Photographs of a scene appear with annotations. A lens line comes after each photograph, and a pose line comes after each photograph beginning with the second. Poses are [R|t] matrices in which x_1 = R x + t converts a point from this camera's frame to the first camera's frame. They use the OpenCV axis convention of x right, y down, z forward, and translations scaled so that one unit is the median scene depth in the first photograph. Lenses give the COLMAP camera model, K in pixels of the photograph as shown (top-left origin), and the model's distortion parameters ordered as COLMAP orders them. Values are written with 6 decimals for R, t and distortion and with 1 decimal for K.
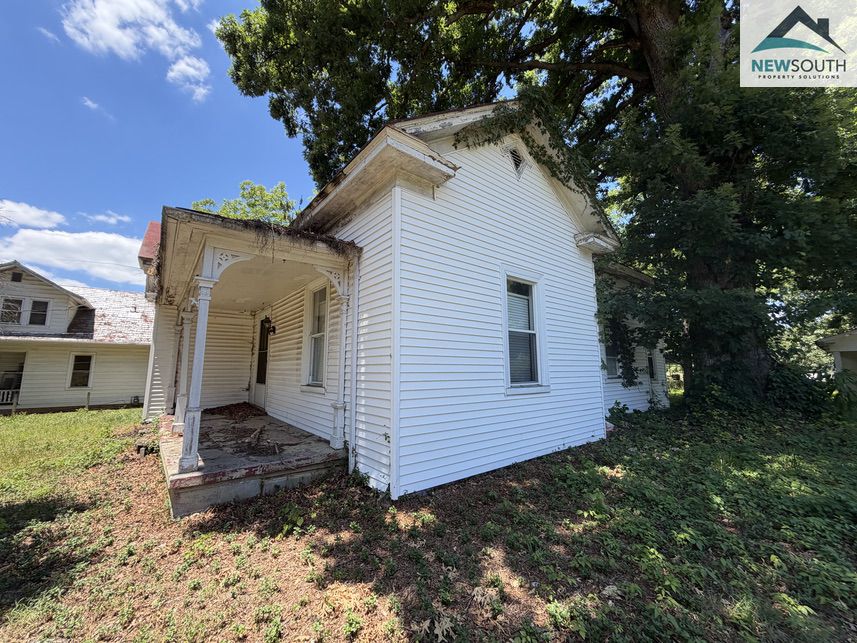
lens RADIAL K [[340.1, 0, 425.7], [0, 340.1, 321.9], [0, 0, 1]] dist [-0.001032, 0.000277]
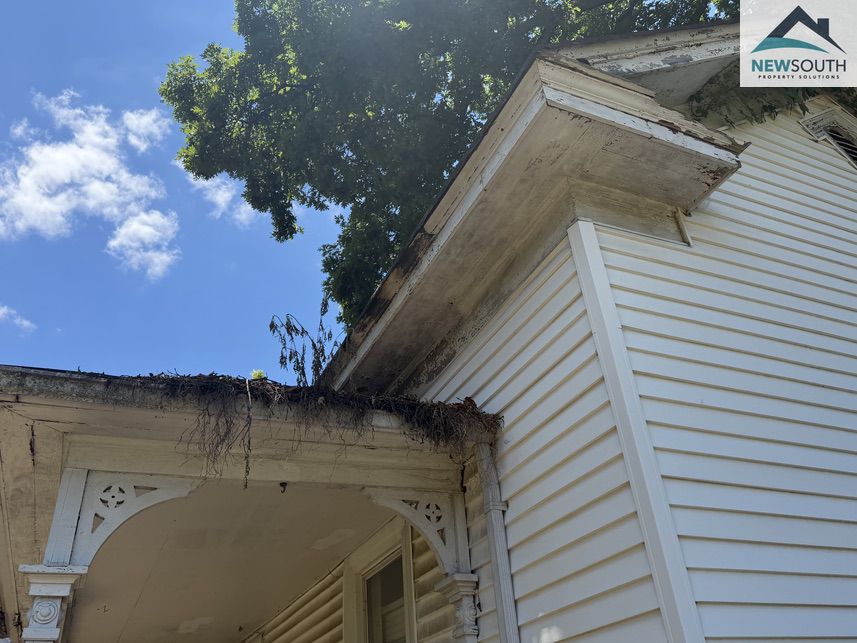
lens RADIAL K [[697.2, 0, 428.5], [0, 697.2, 321.5], [0, 0, 1]] dist [0.110468, -0.189242]
pose [[0.968307, -0.186861, -0.165723, -0.115083], [0.102681, 0.902687, -0.417866, -0.016799], [0.227678, 0.387606, 0.893266, 0.307119]]
